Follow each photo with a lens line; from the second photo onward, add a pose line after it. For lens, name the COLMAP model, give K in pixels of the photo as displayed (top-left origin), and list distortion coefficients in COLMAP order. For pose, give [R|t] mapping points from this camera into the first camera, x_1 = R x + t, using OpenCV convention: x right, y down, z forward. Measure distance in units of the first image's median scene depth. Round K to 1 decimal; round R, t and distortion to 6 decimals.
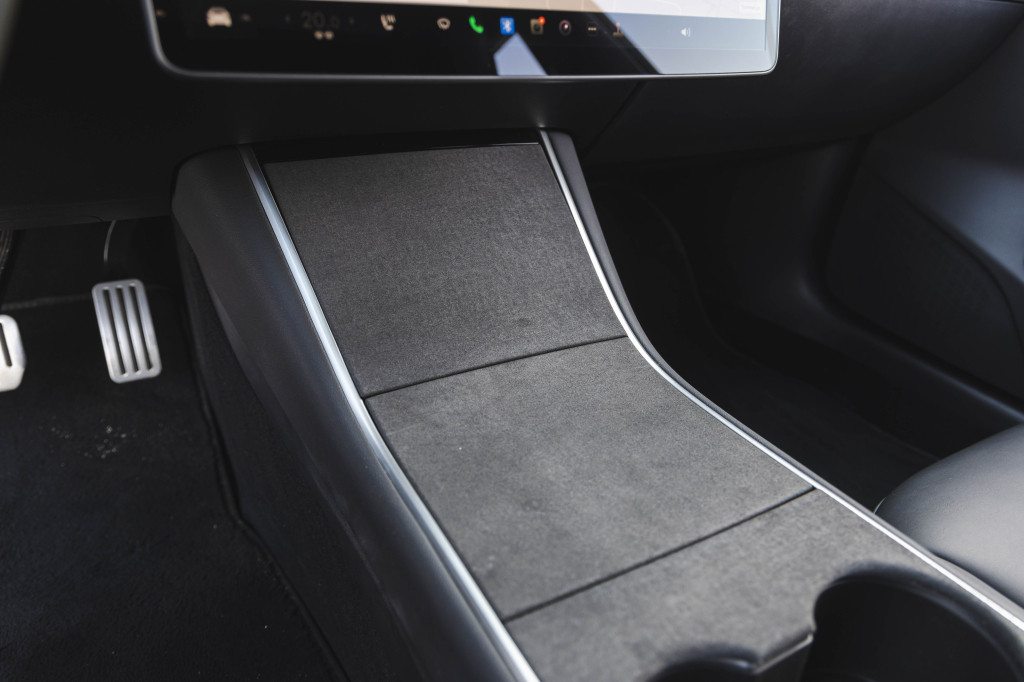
lens RADIAL K [[680.9, 0, 515.2], [0, 680.9, 342.6], [0, 0, 1]] dist [0.005053, 0.001403]
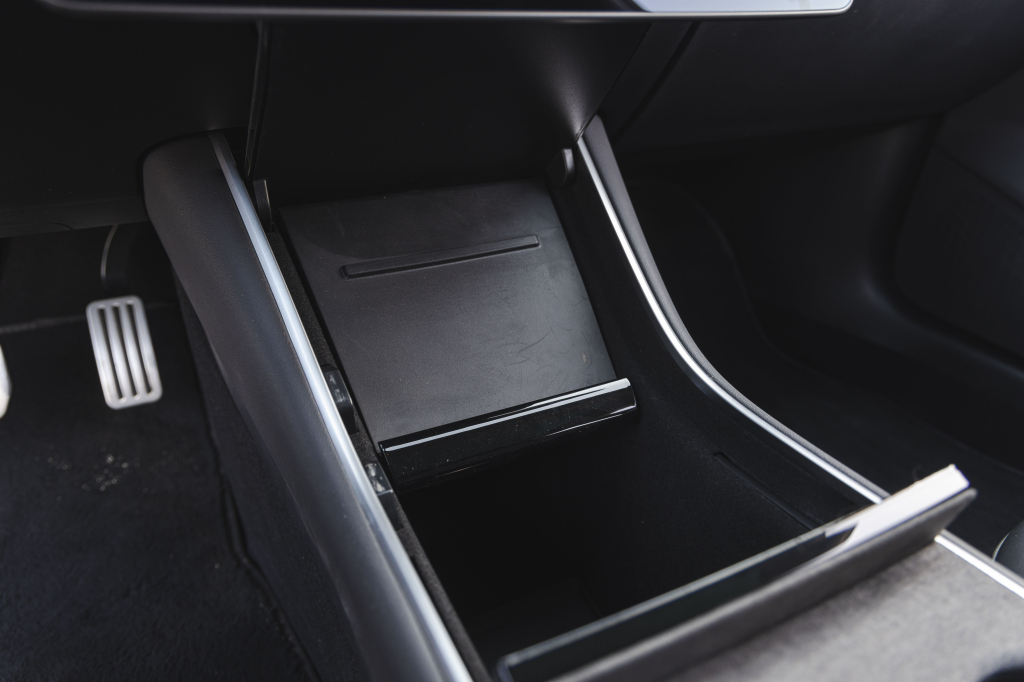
lens RADIAL K [[680.9, 0, 515.2], [0, 680.9, 342.6], [0, 0, 1]] dist [0.005053, 0.001403]
pose [[0.997832, -0.024091, -0.061241, 0.021996], [0.022940, 0.999548, -0.019415, -0.000190], [0.061681, 0.017968, 0.997934, 0.144177]]
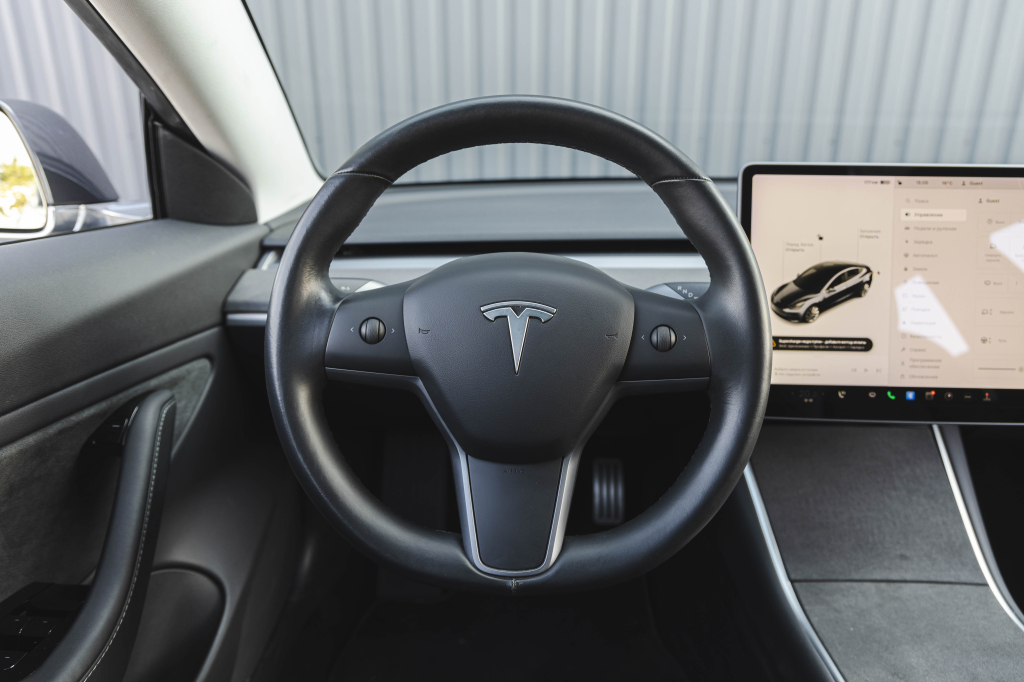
lens RADIAL K [[680.9, 0, 515.2], [0, 680.9, 342.6], [0, 0, 1]] dist [0.005053, 0.001403]
pose [[0.862784, 0.092195, -0.497095, -0.017896], [-0.205213, 0.962455, -0.177676, -0.035056], [0.462050, 0.255306, 0.849310, -0.653331]]
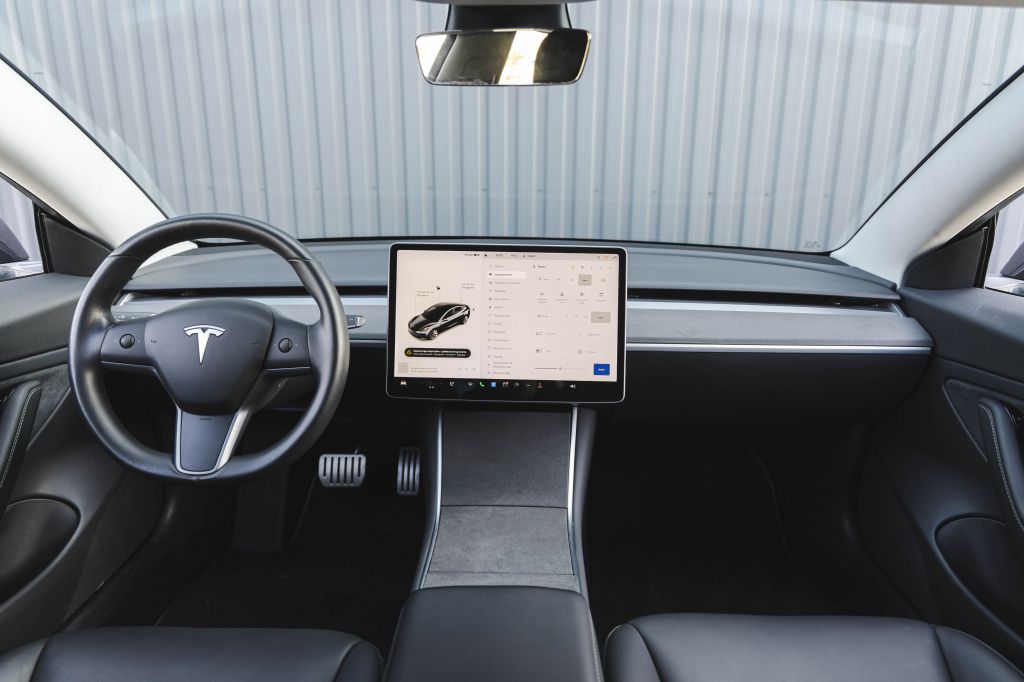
lens RADIAL K [[680.9, 0, 515.2], [0, 680.9, 342.6], [0, 0, 1]] dist [0.005053, 0.001403]
pose [[0.864205, 0.072003, -0.497961, 0.931269], [-0.206418, 0.953320, -0.220390, -0.000678], [0.458848, 0.293250, 0.838727, -0.914338]]
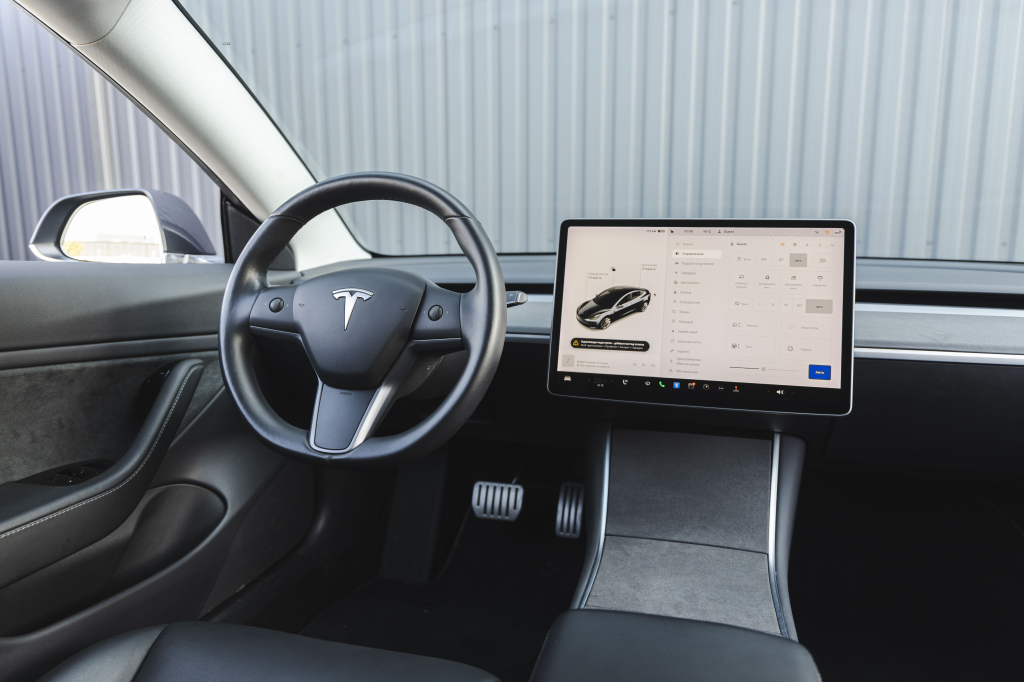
lens RADIAL K [[680.5, 0, 517.6], [0, 680.5, 339.6], [0, 0, 1]] dist [0.002380, 0.000776]
pose [[0.712871, 0.036626, -0.700338, 0.773337], [-0.309565, 0.912511, -0.267382, 0.128893], [0.629273, 0.407409, 0.661841, -0.624952]]
